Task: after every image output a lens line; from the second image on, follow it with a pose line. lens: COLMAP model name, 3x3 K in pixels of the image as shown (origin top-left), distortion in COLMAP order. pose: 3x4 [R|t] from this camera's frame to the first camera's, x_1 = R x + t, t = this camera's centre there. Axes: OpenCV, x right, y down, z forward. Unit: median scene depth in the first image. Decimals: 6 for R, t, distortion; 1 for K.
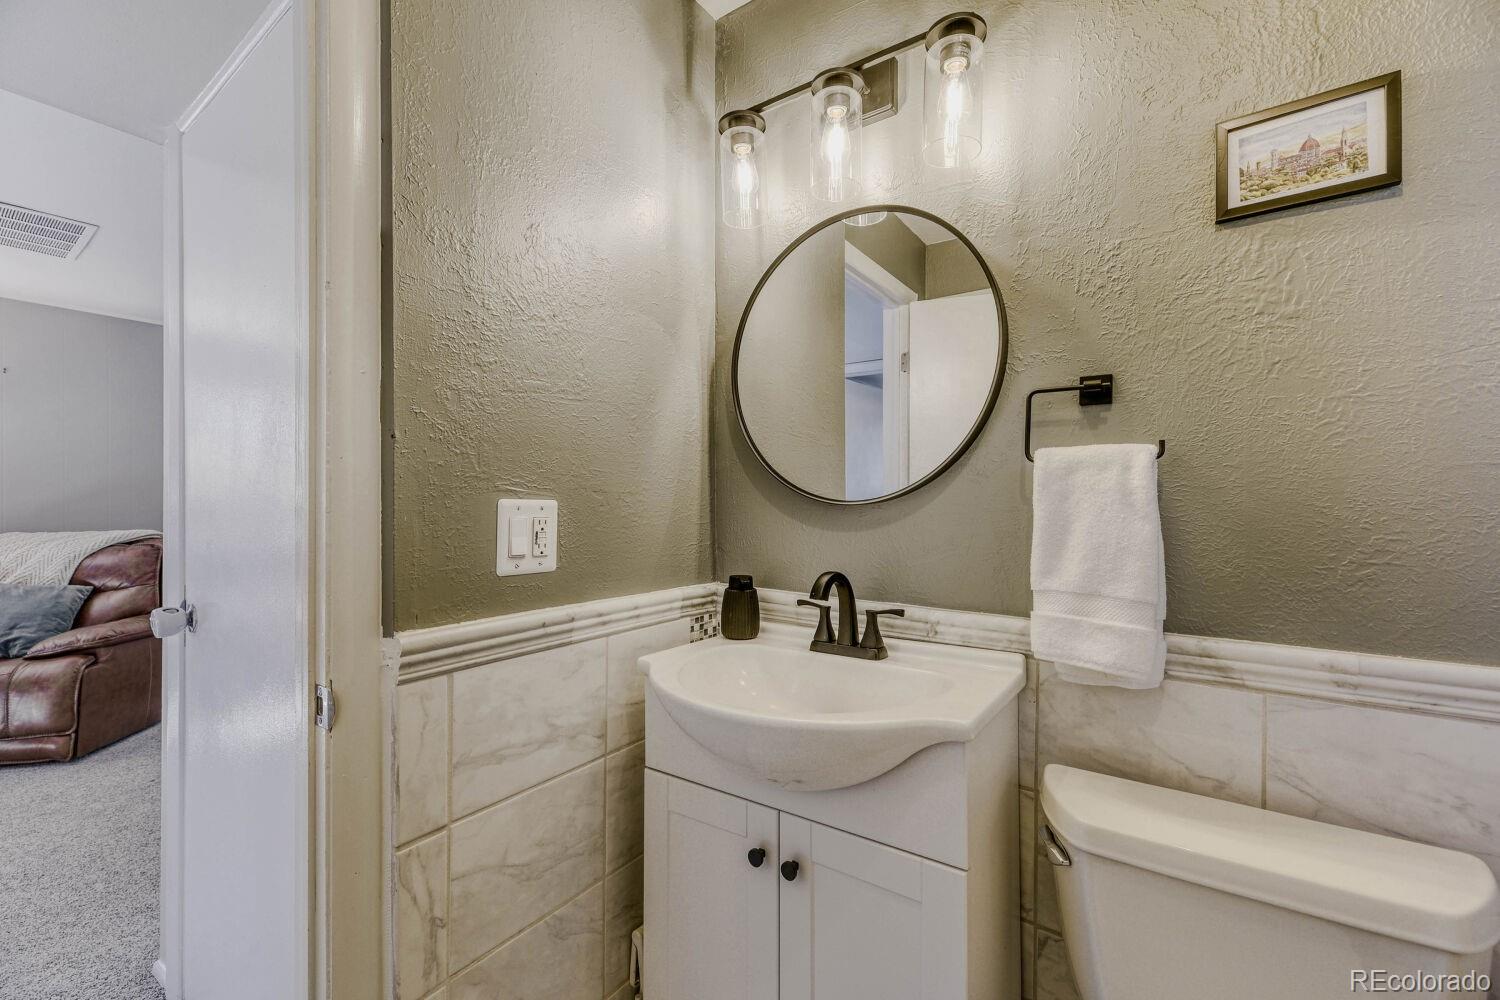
lens RADIAL K [[619.8, 0, 761.3], [0, 619.8, 505.1], [0, 0, 1]] dist [-0.001994, -0.001195]
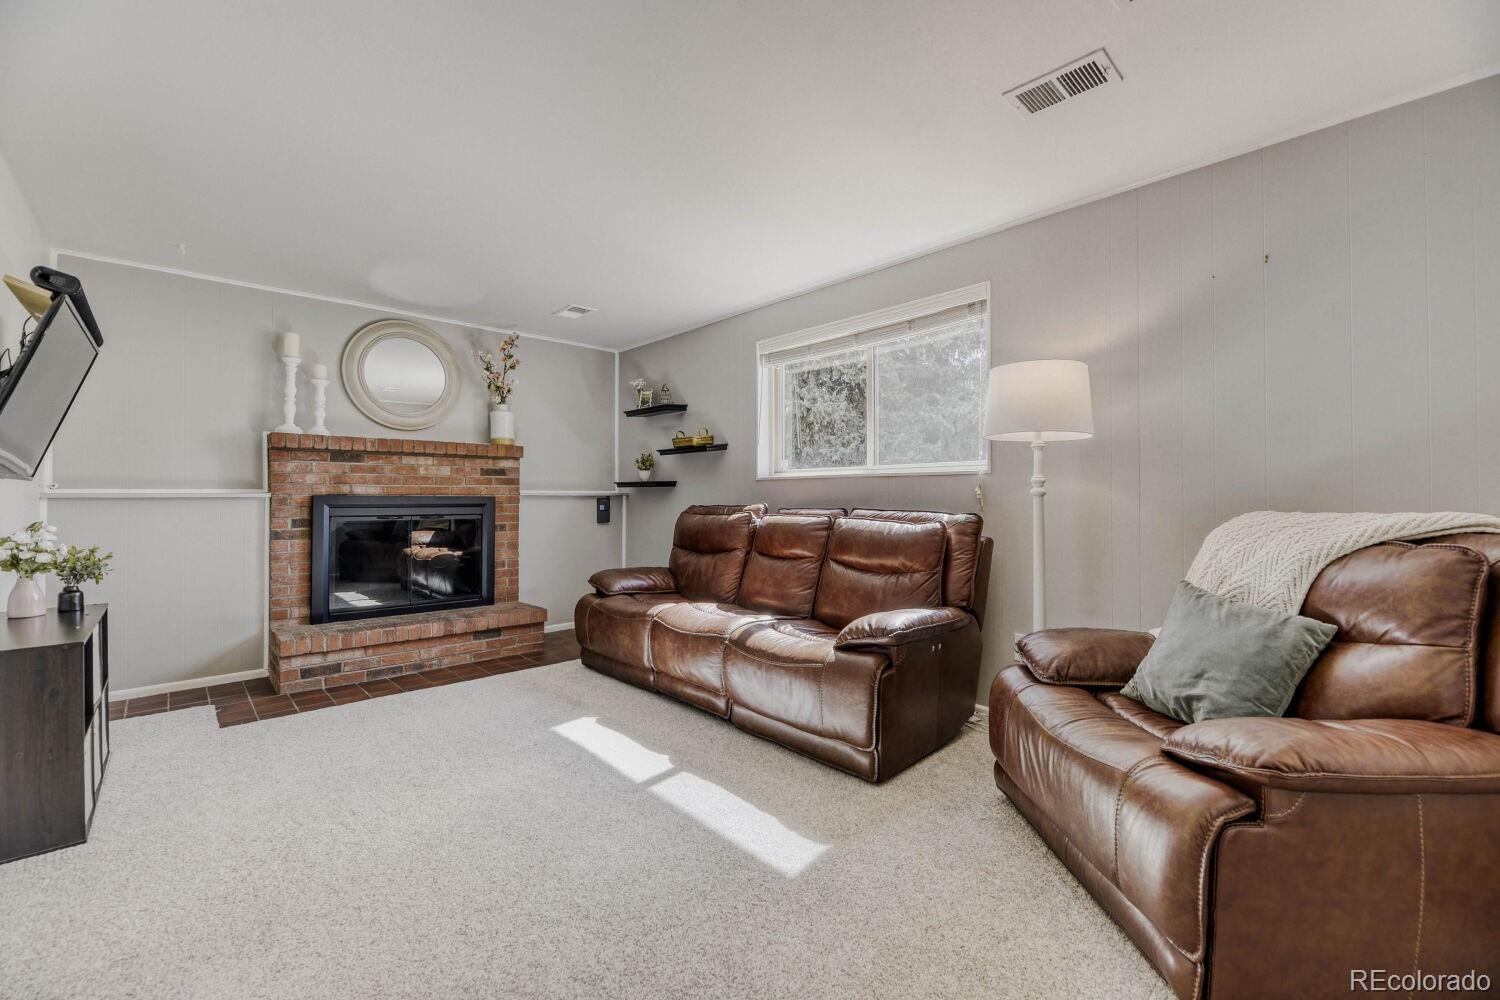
lens RADIAL K [[619.8, 0, 741.5], [0, 619.8, 503.6], [0, 0, 1]] dist [-0.001994, -0.001195]
pose [[-0.211435, -0.000027, -0.977392, -1.326143], [0.007851, 0.999968, -0.001726, 0.086117], [0.977360, -0.008039, -0.211428, 1.672918]]
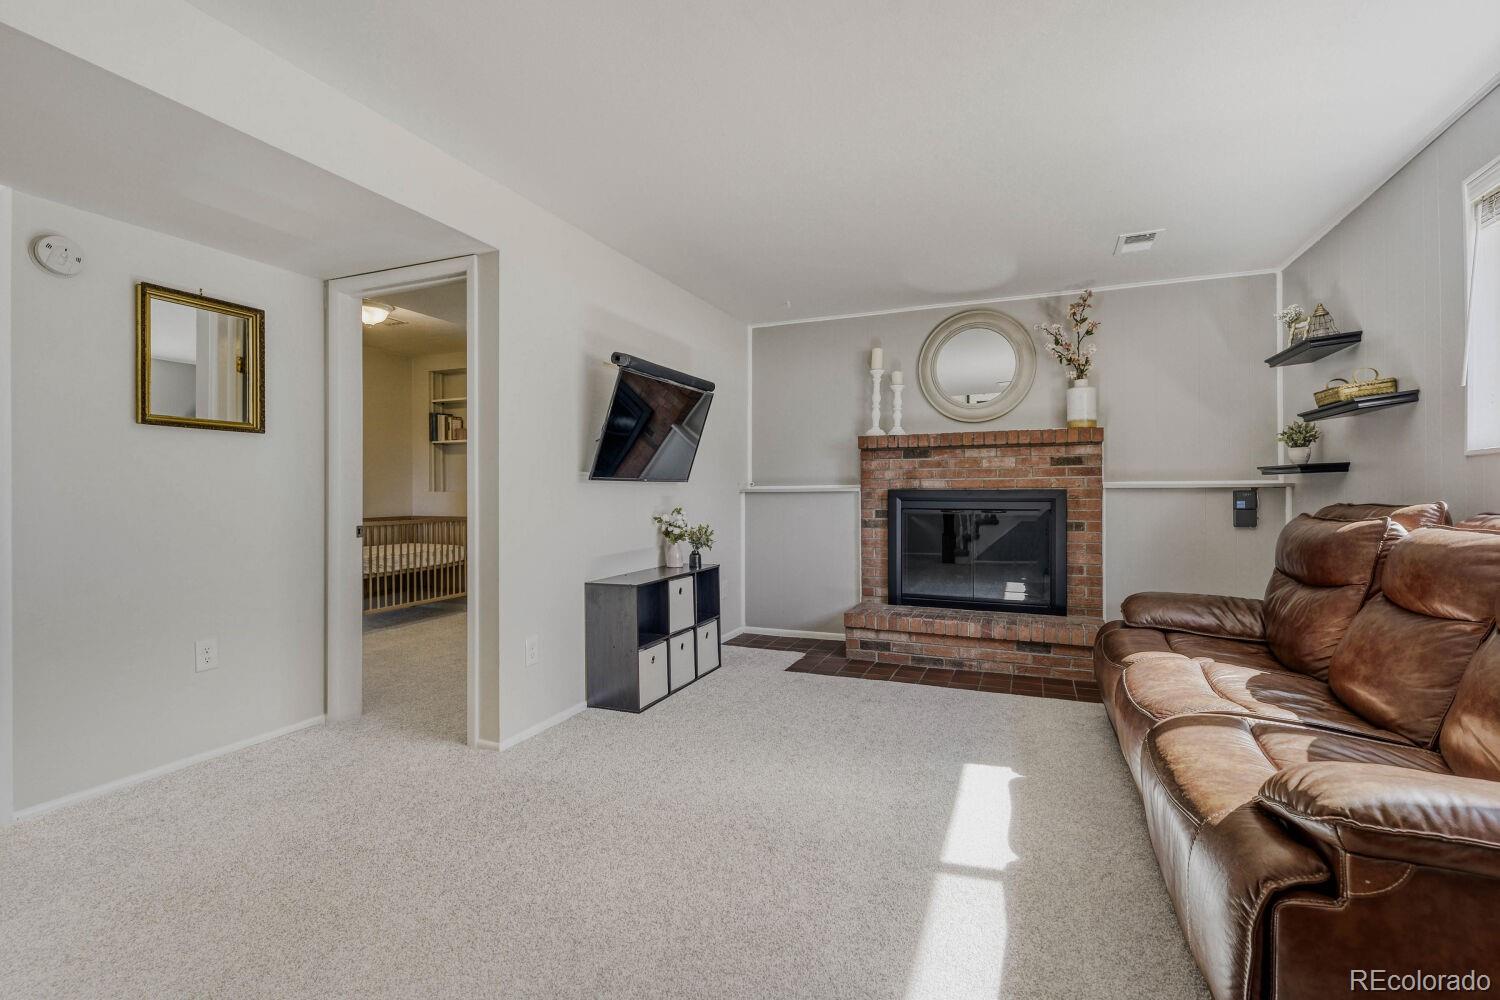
lens RADIAL K [[659.1, 0, 754.9], [0, 659.1, 500.6], [0, 0, 1]] dist [0.004209, -0.001242]
pose [[-0.973012, -0.001005, -0.230753, -2.232919], [-0.001826, 0.999993, 0.003343, 0.074886], [0.230748, 0.003674, -0.973007, 2.295732]]
